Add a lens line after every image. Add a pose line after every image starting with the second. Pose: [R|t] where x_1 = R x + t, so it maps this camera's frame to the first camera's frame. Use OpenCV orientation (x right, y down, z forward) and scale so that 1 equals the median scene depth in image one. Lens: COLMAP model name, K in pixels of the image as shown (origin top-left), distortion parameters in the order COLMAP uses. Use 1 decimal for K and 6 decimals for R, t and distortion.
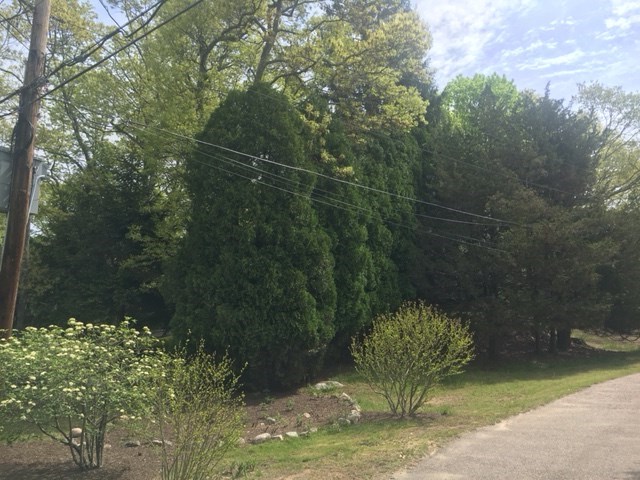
lens RADIAL K [[548.5, 0, 321.7], [0, 548.5, 241.9], [0, 0, 1]] dist [0.063902, -0.025218]
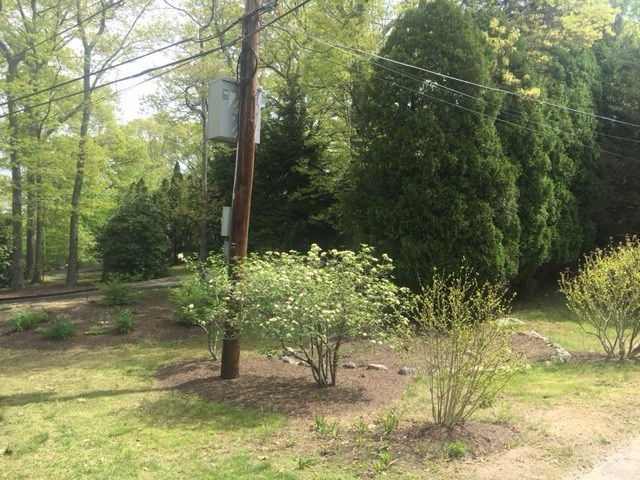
lens RADIAL K [[548.5, 0, 318.0], [0, 548.5, 240.3], [0, 0, 1]] dist [0.063902, -0.025218]
pose [[0.978853, 0.016276, -0.203918, -0.115219], [0.006637, 0.993778, 0.111179, 0.008822], [0.204459, -0.110182, 0.972654, 0.007817]]
